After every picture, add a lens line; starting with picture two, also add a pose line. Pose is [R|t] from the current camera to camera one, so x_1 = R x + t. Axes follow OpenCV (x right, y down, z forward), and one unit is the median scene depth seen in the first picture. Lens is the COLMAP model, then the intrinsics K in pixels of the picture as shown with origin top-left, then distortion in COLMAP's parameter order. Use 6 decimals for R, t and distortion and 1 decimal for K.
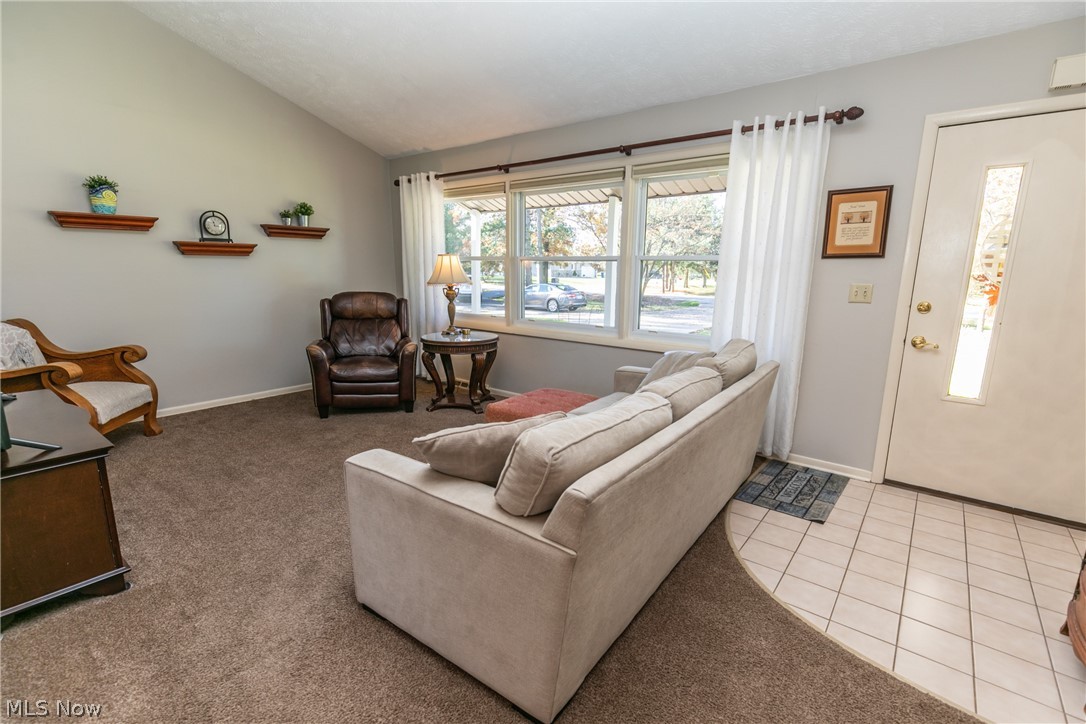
lens RADIAL K [[482.0, 0, 544.7], [0, 482.0, 364.6], [0, 0, 1]] dist [0.000835, 0.000098]
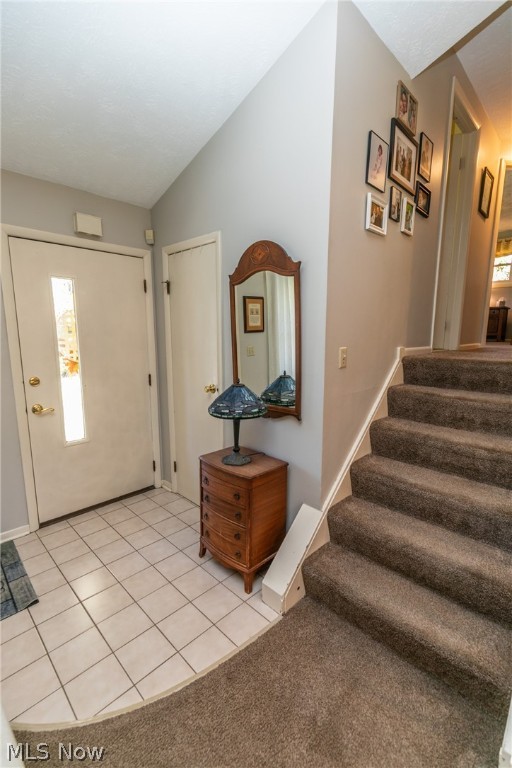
lens RADIAL K [[339.4, 0, 257.1], [0, 339.4, 386.9], [0, 0, 1]] dist [0.001244, 0.000406]
pose [[0.102779, -0.162140, 0.981401, -0.012113], [0.199638, 0.969913, 0.139334, -0.111922], [-0.974464, 0.181605, 0.132056, 0.330371]]
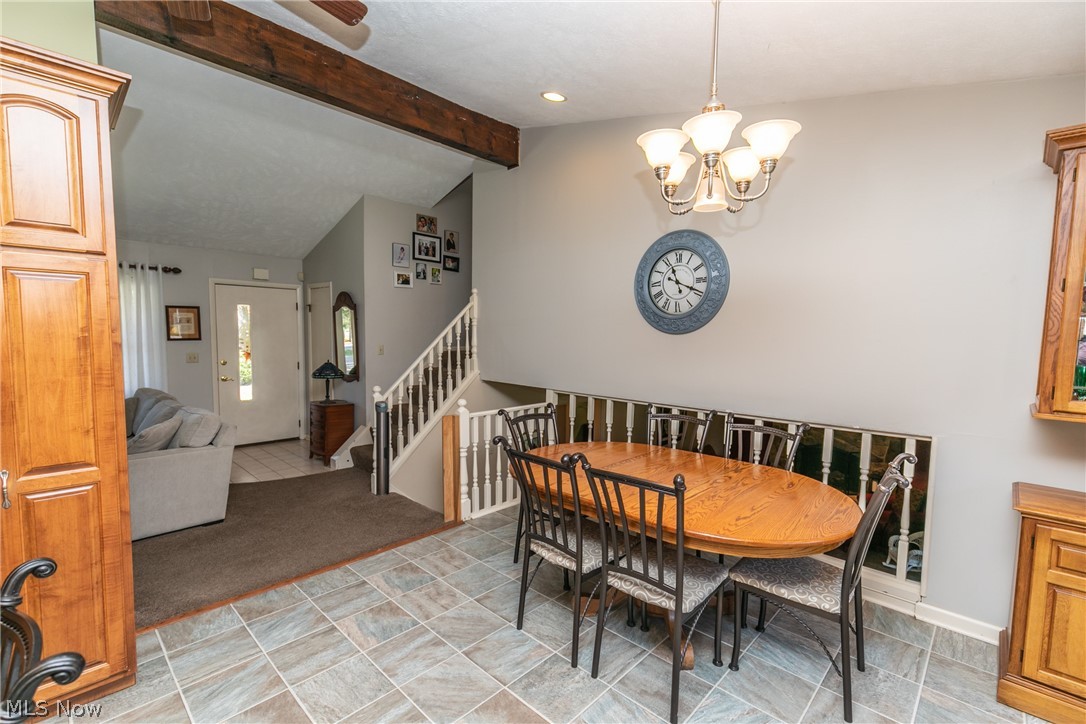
lens RADIAL K [[485.2, 0, 536.2], [0, 485.2, 369.5], [0, 0, 1]] dist [0.001463, 0.000242]
pose [[0.093277, -0.078759, 0.992520, -1.270472], [0.188168, 0.980296, 0.060106, 0.045933], [-0.977697, 0.181154, 0.106259, -0.612572]]
